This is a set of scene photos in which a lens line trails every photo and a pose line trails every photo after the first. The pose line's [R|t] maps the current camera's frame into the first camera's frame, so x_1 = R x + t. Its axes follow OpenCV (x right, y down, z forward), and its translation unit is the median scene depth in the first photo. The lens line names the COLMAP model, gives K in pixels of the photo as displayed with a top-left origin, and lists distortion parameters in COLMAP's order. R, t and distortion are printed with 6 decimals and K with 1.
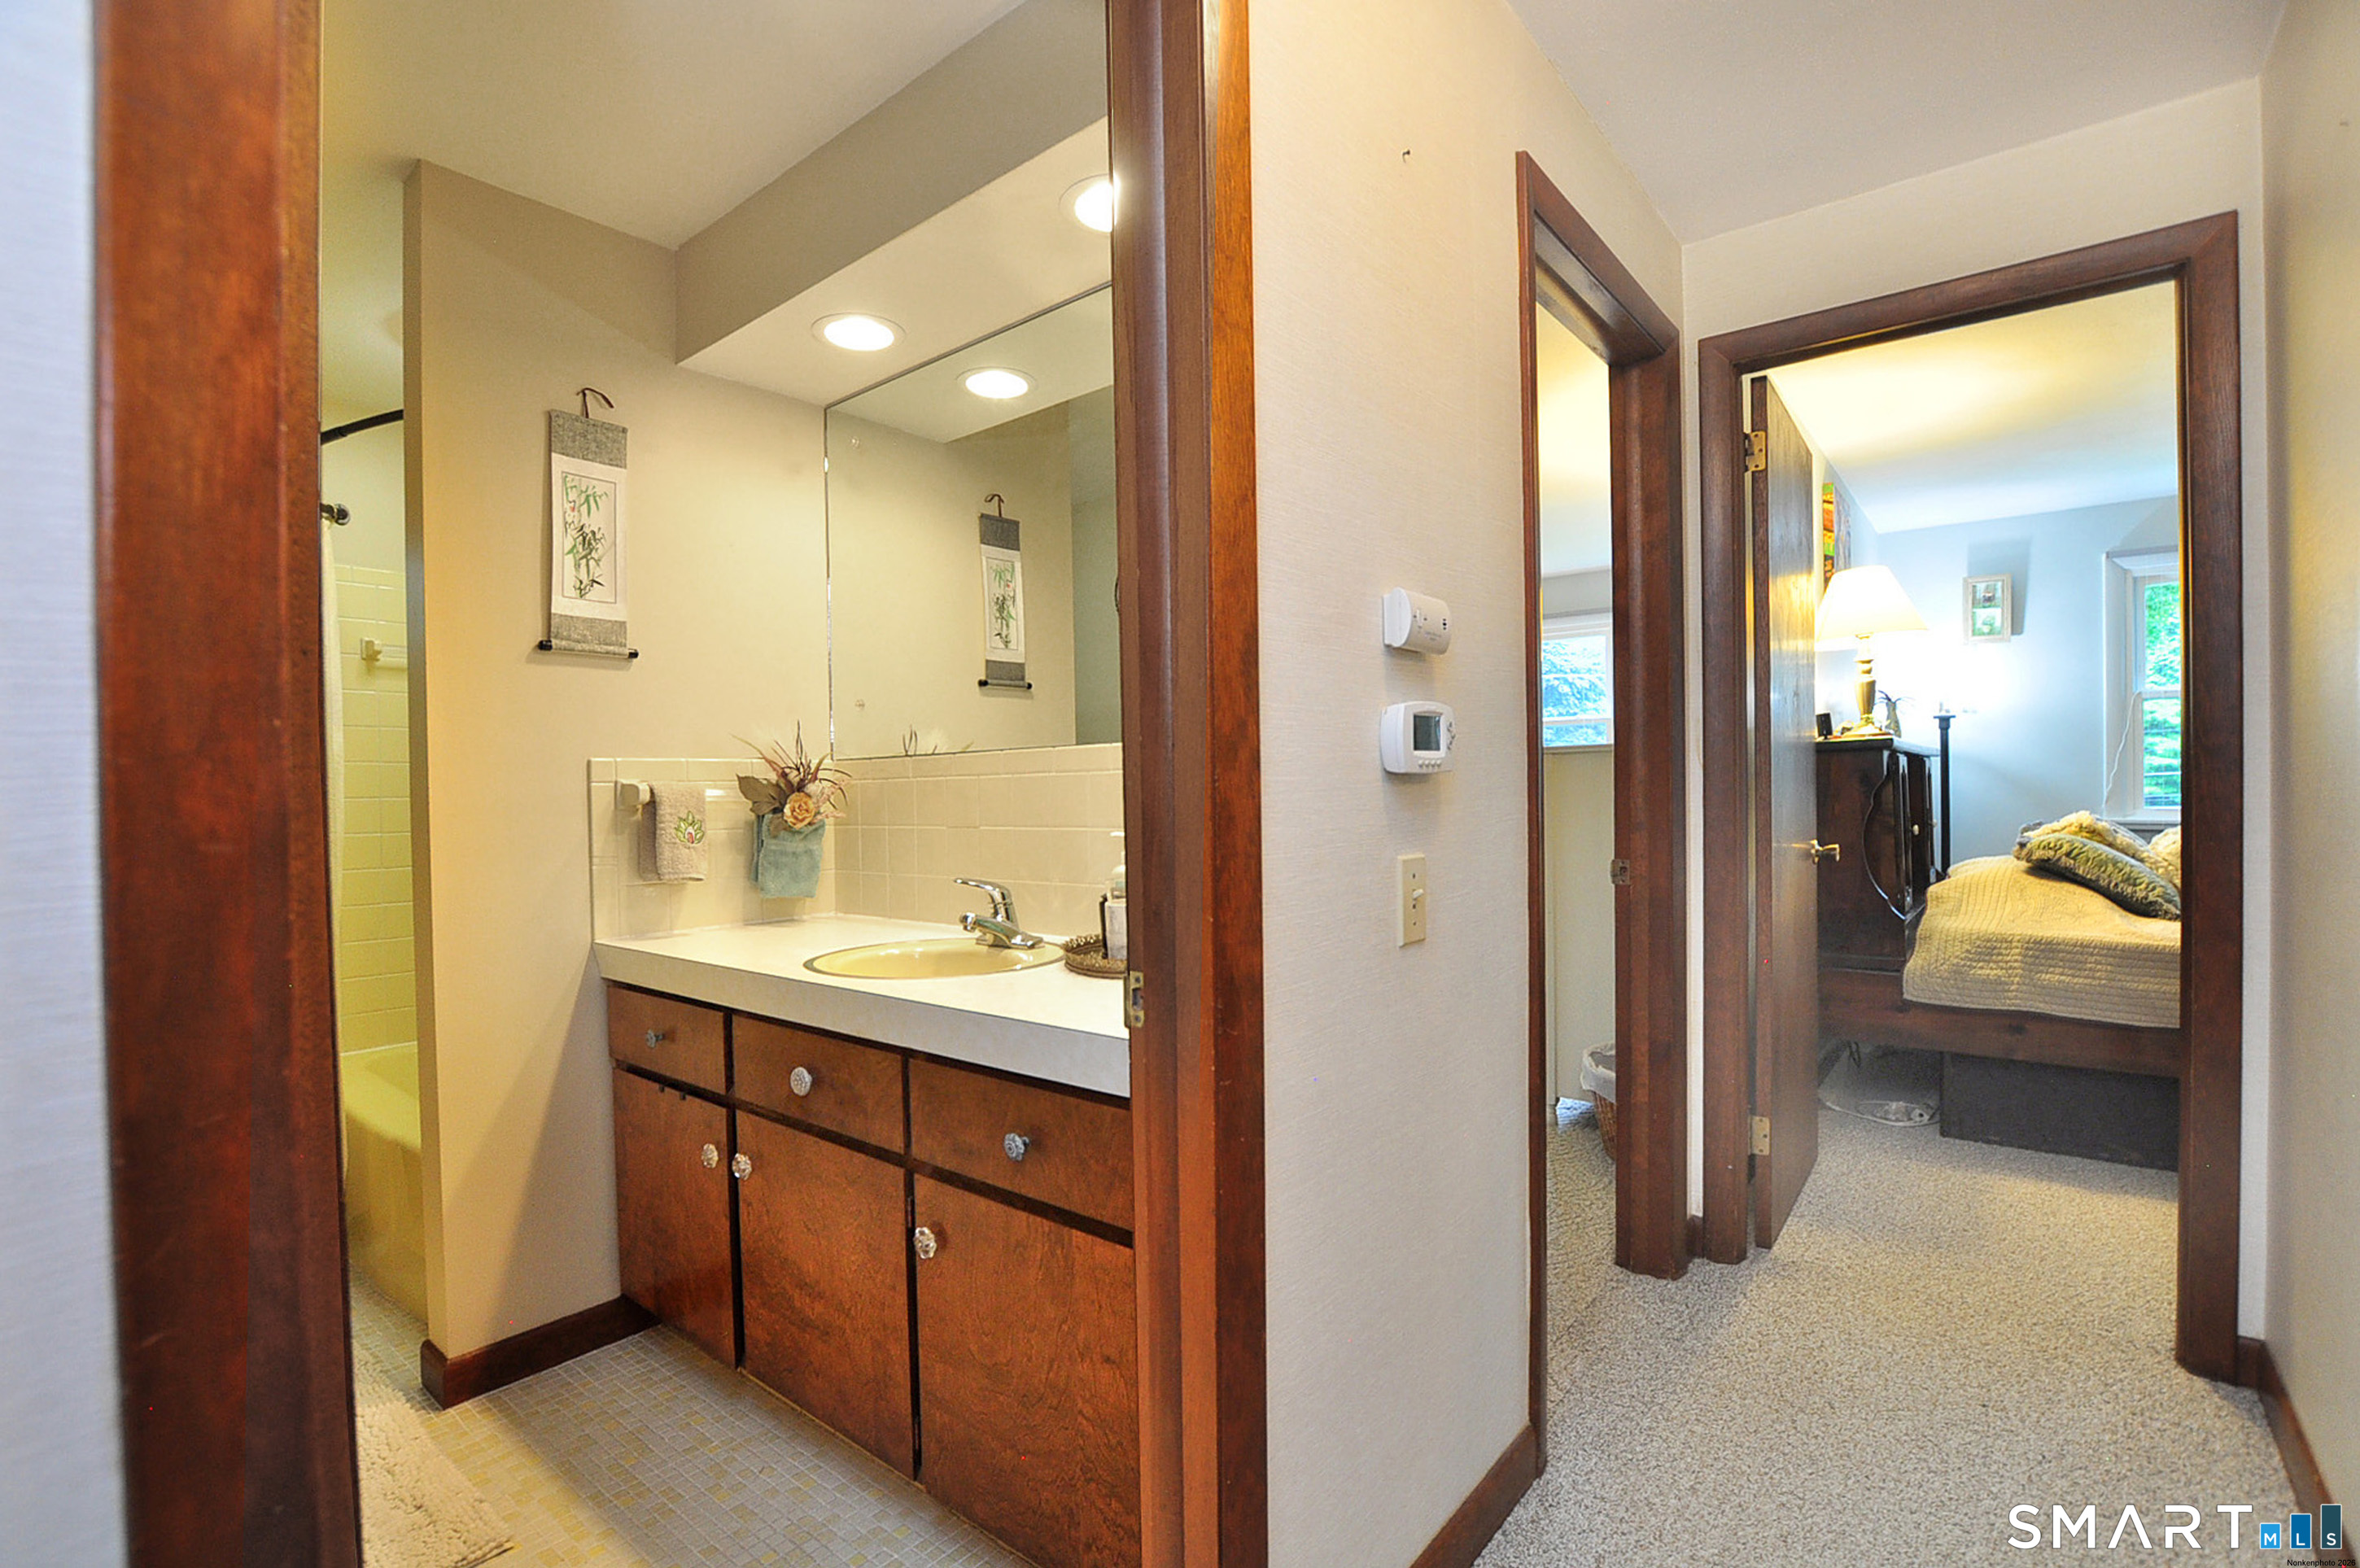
lens RADIAL K [[1127.2, 0, 1180.6], [0, 1127.2, 818.6], [0, 0, 1]] dist [-0.027845, -0.000194]
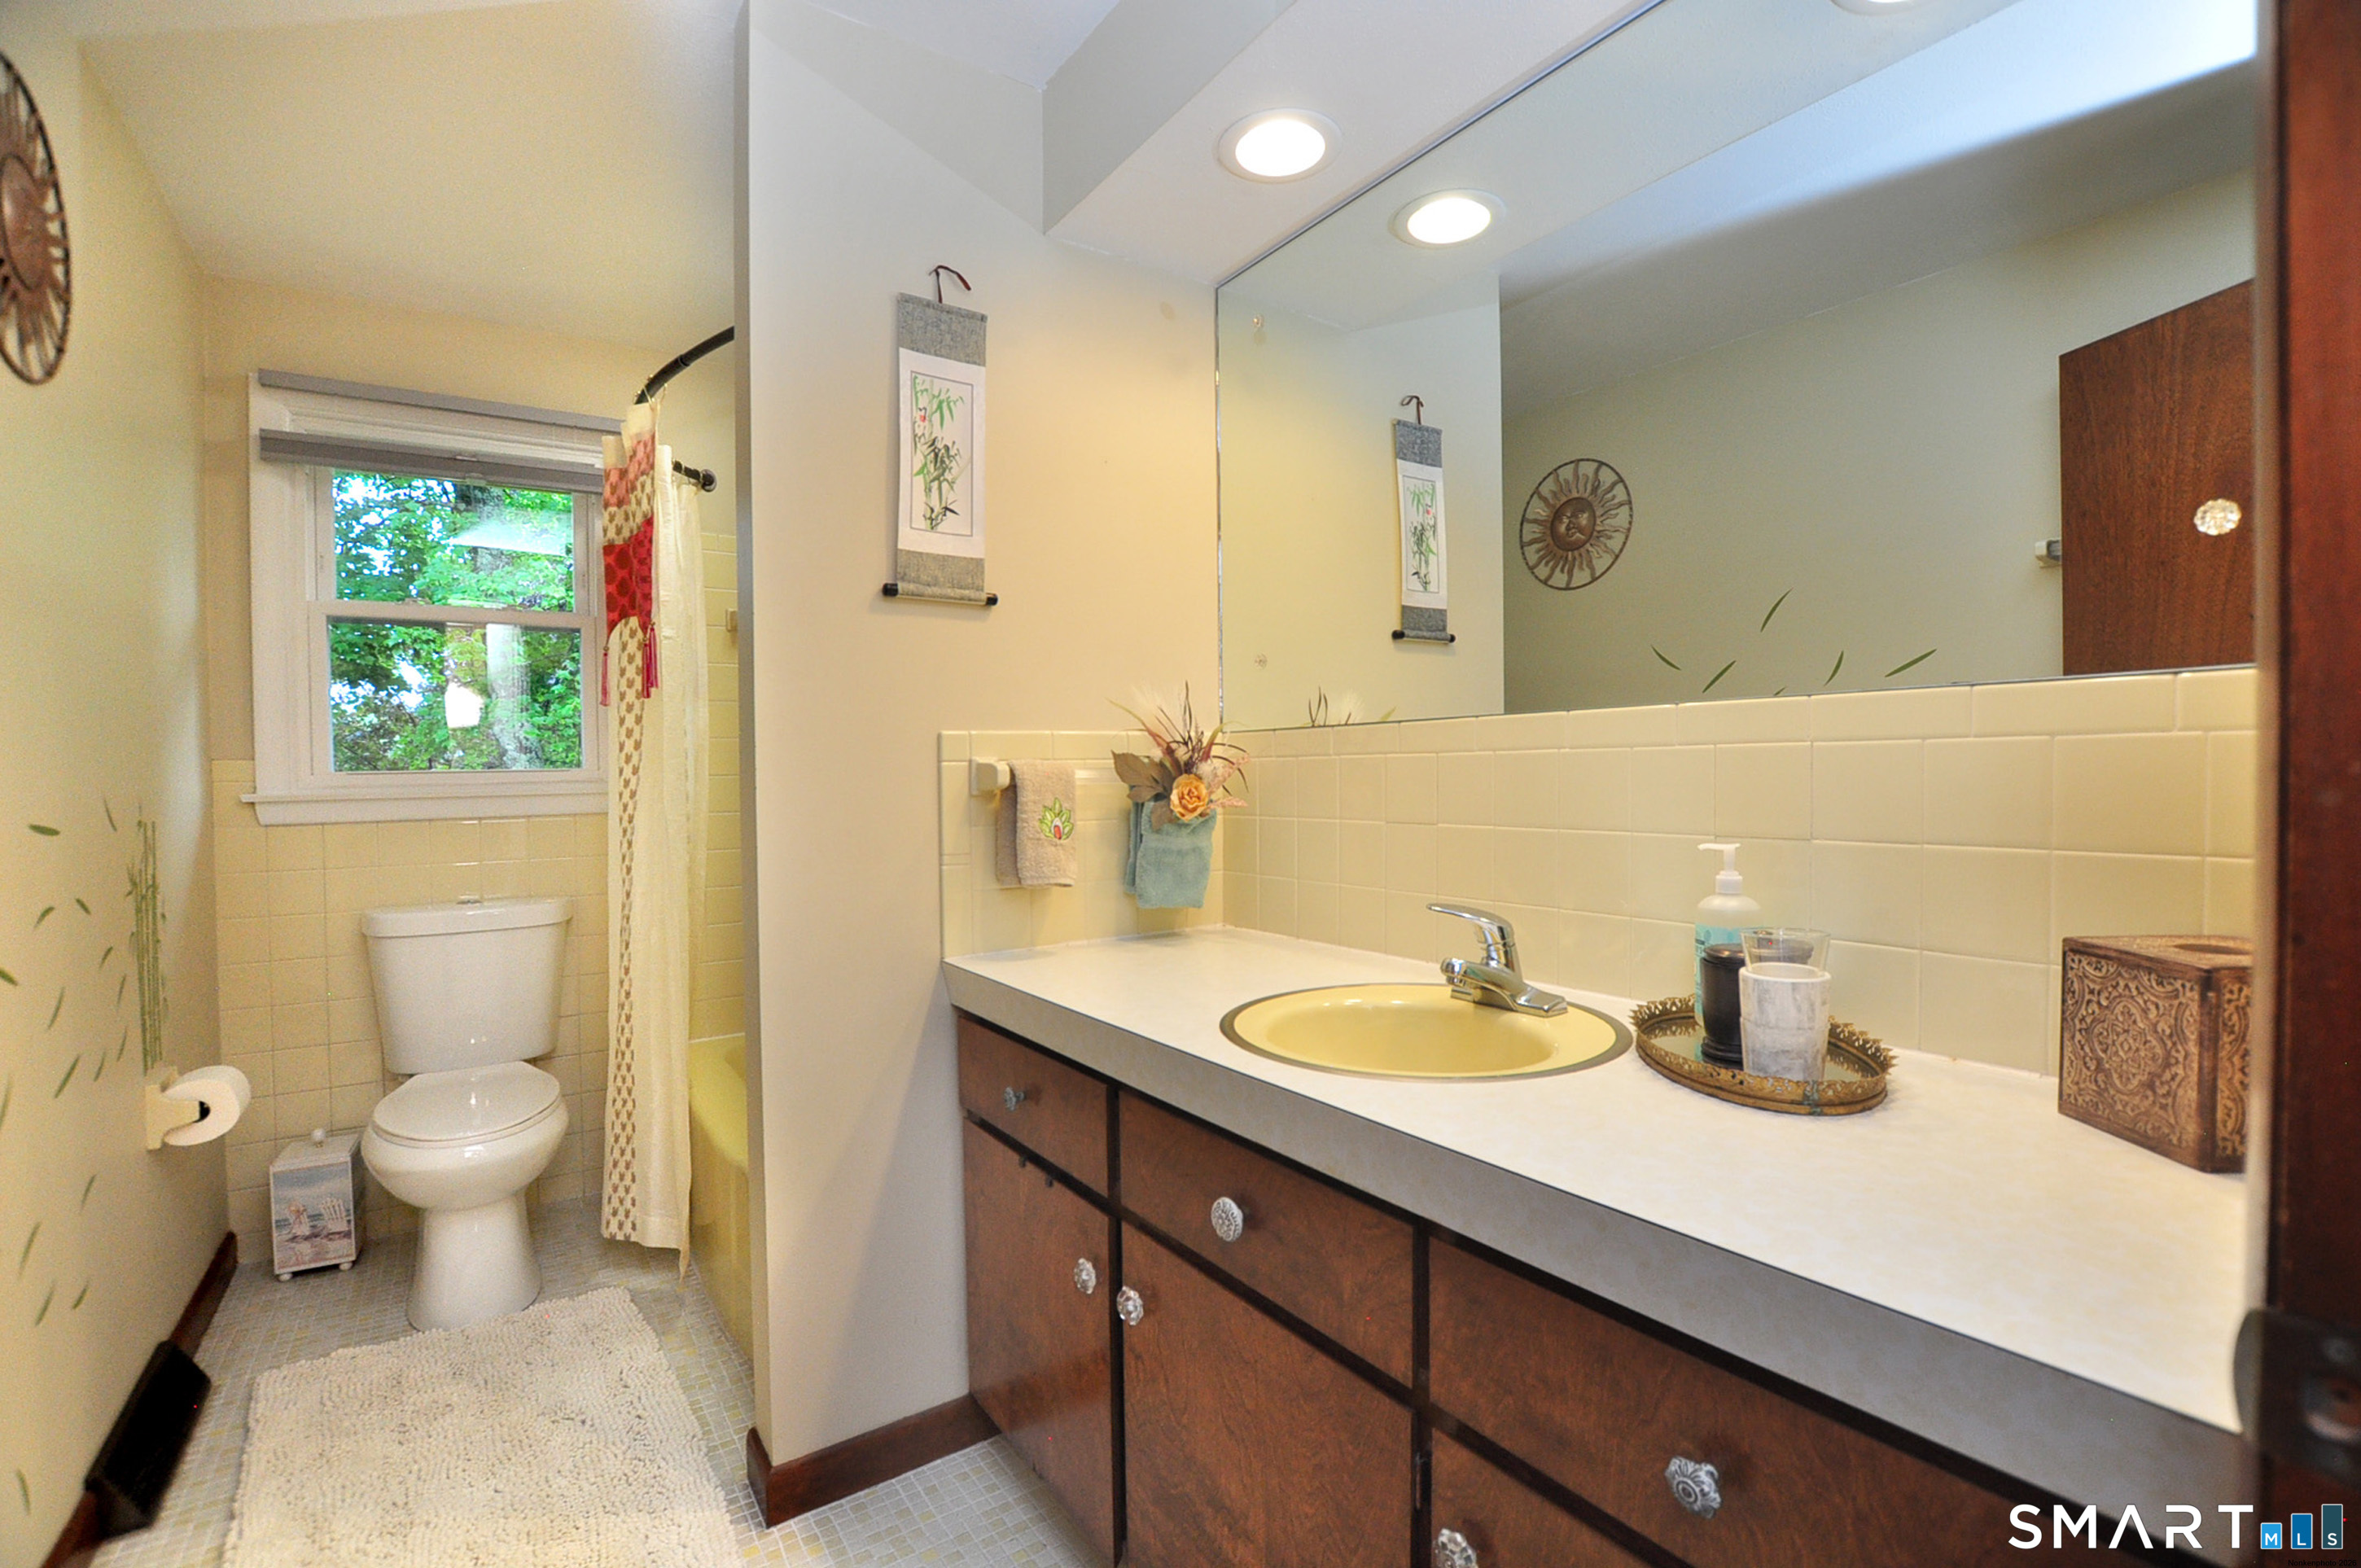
lens RADIAL K [[1055.2, 0, 1180.5], [0, 1055.2, 784.0], [0, 0, 1]] dist [-0.031701, 0.000769]
pose [[0.964534, 0.007121, -0.263861, -0.162876], [-0.008757, 0.999949, -0.005023, -0.013576], [0.263812, 0.007156, 0.964548, 0.317538]]
